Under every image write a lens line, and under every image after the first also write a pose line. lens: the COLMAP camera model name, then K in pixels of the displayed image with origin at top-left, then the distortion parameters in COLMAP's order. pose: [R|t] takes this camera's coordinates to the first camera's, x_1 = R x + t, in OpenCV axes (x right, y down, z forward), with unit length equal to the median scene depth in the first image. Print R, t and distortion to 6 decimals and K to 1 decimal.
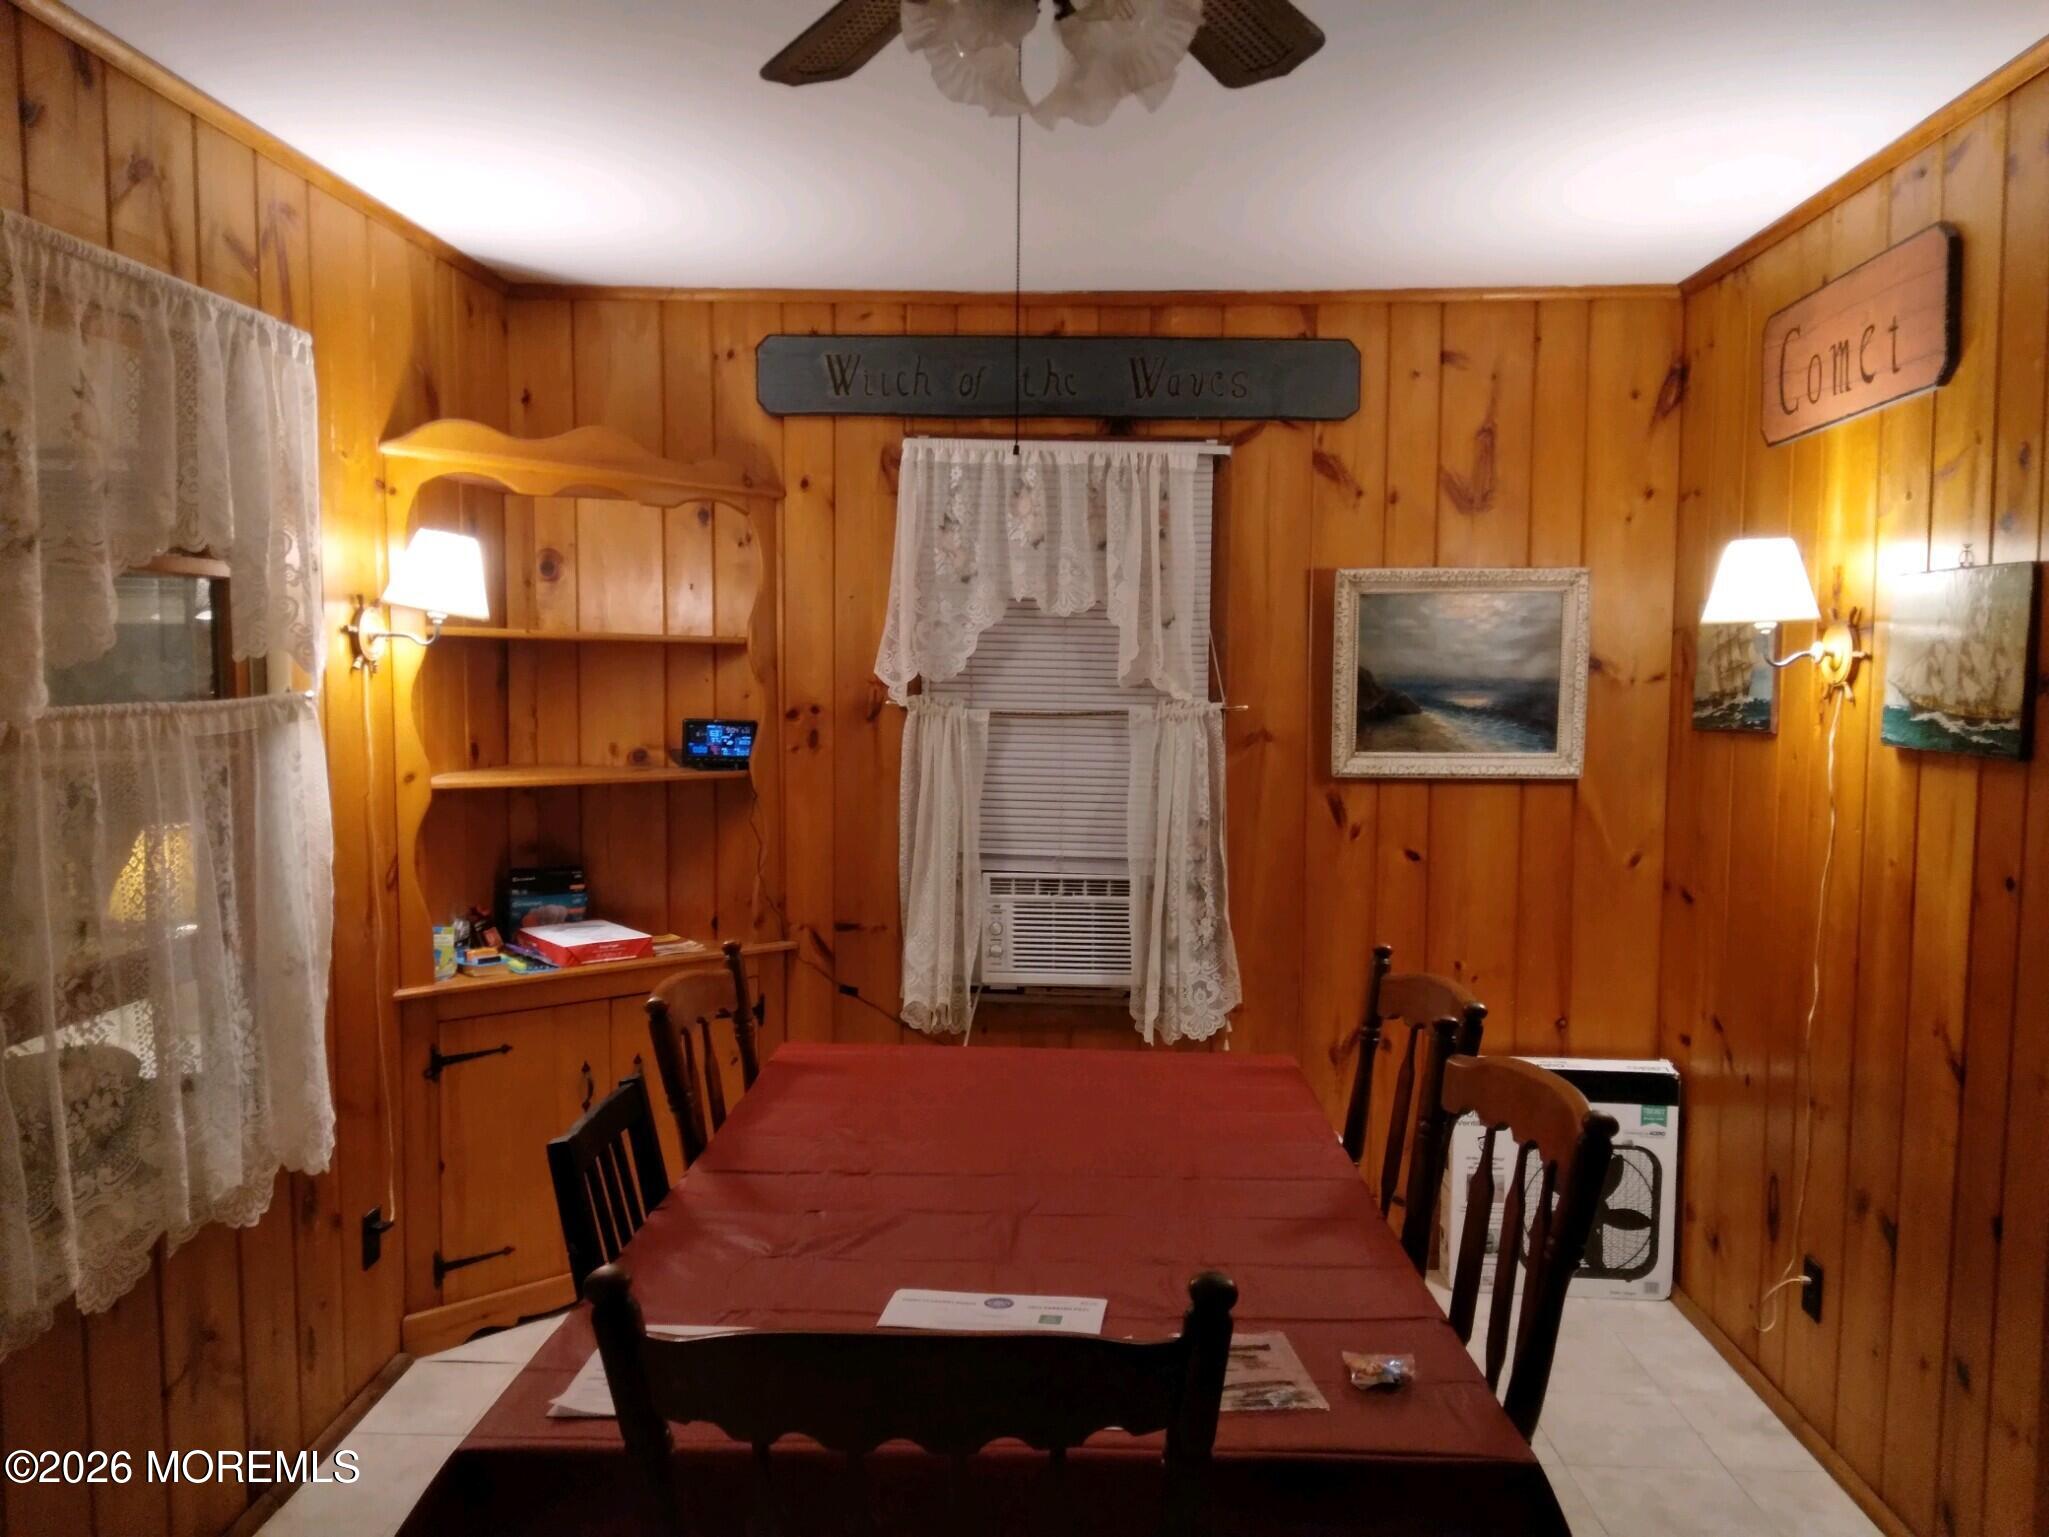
lens RADIAL K [[1515.3, 0, 1015.7], [0, 1515.3, 776.7], [0, 0, 1]] dist [0.051439, -0.063628]
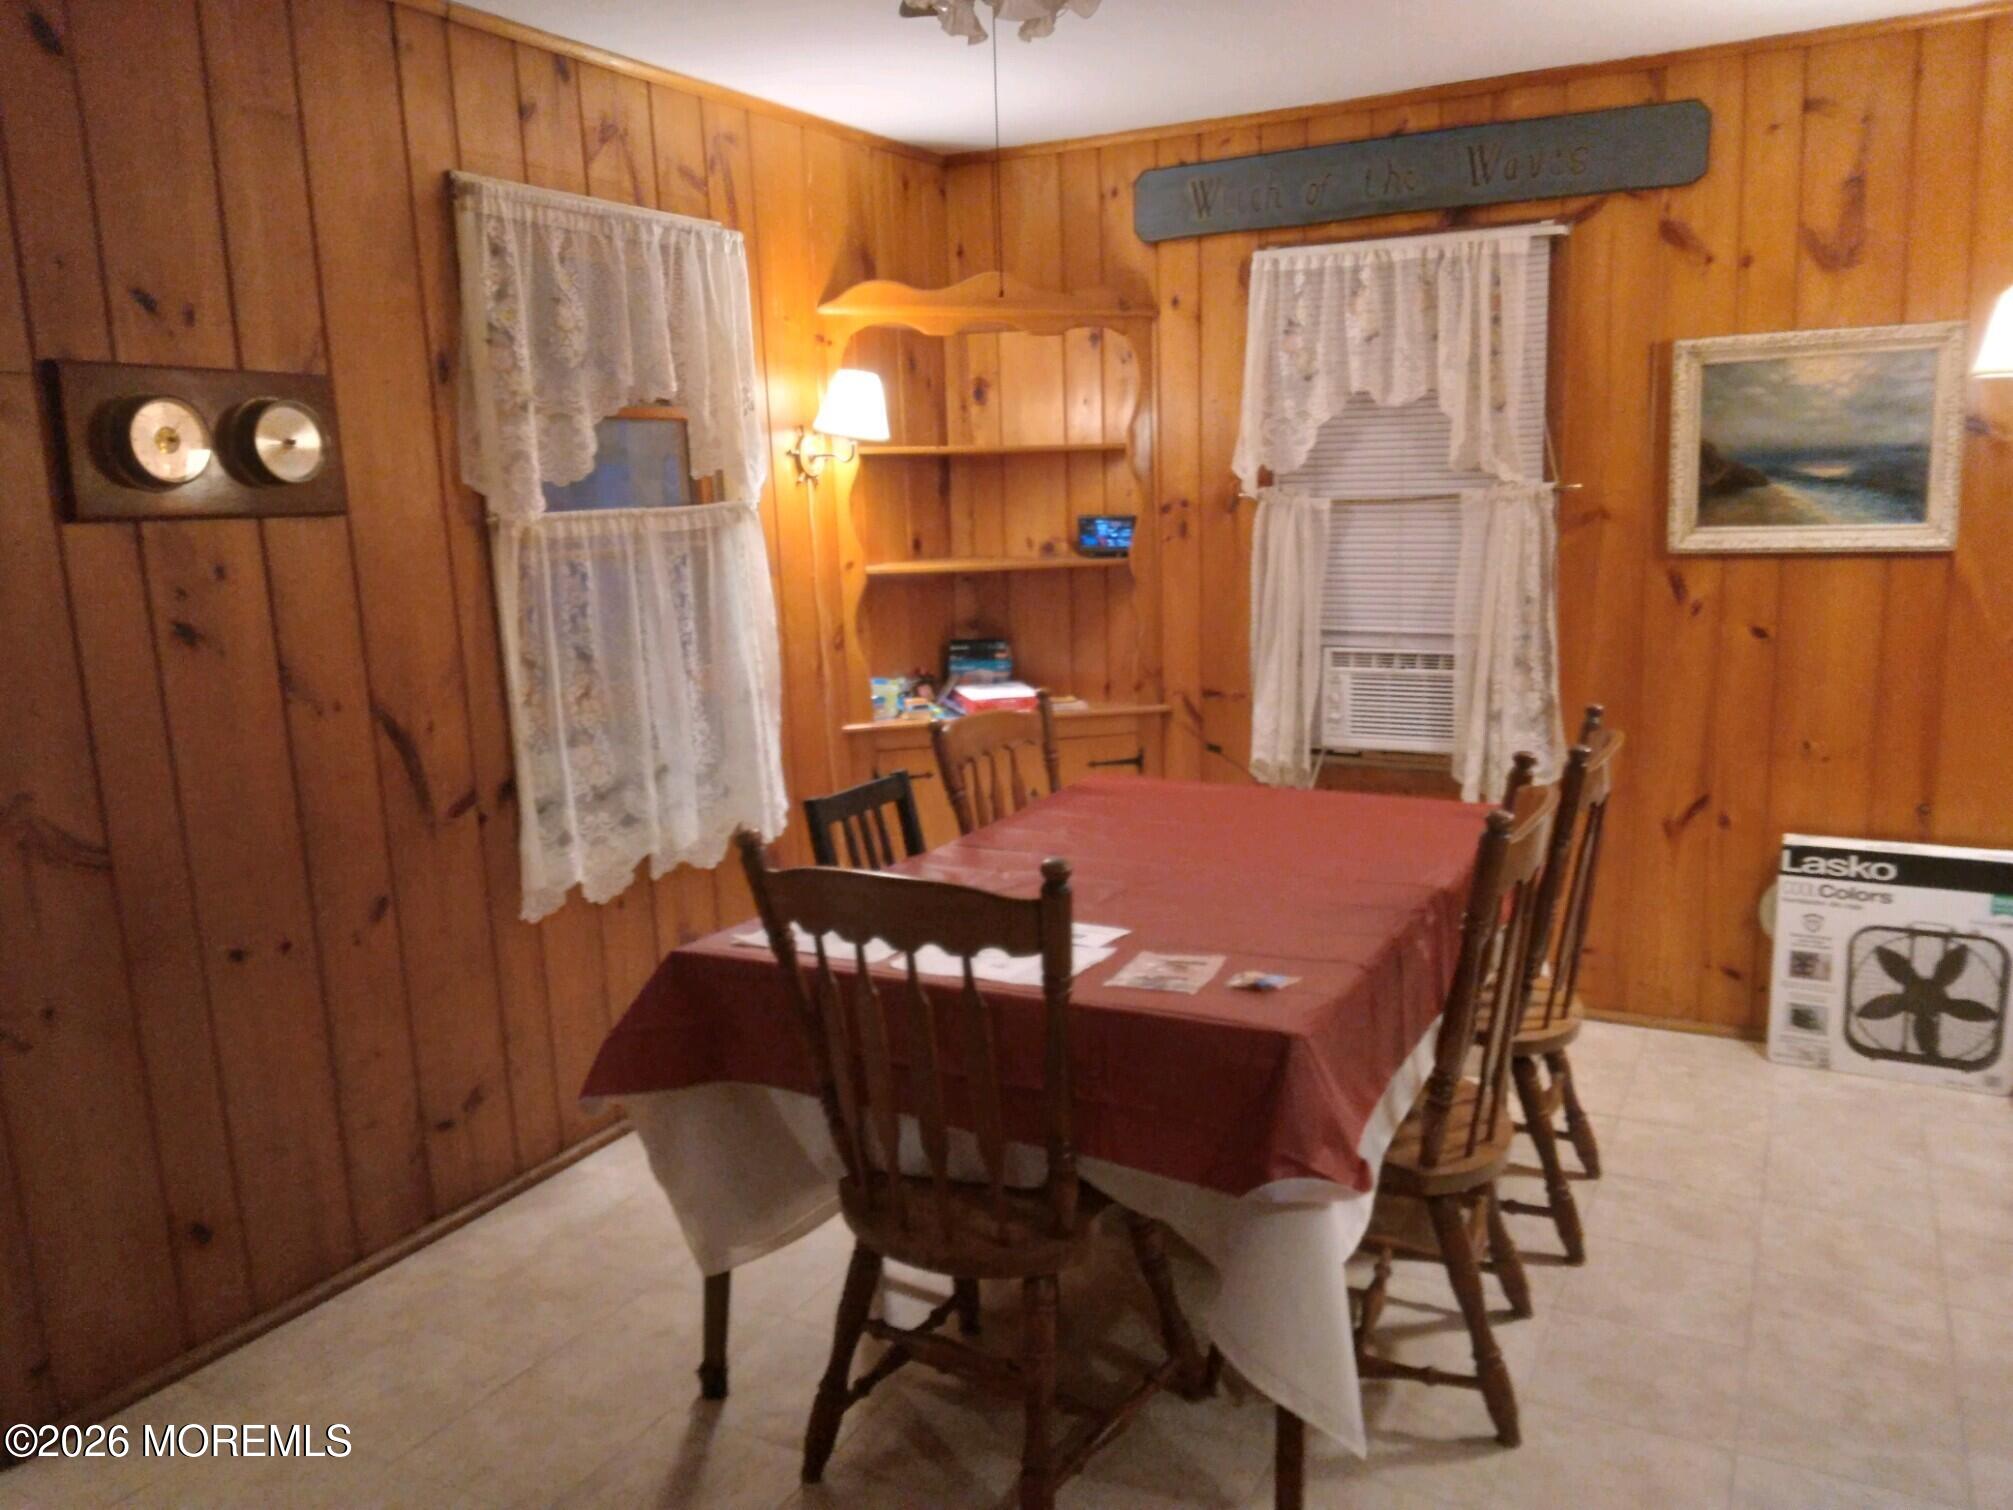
lens RADIAL K [[1488.7, 0, 969.7], [0, 1488.7, 763.1], [0, 0, 1]] dist [0.051439, -0.063628]
pose [[0.894579, 0.045429, -0.444595, 0.245587], [0.007508, 0.993152, 0.116587, 0.018924], [0.446847, -0.107634, 0.888112, -0.105020]]
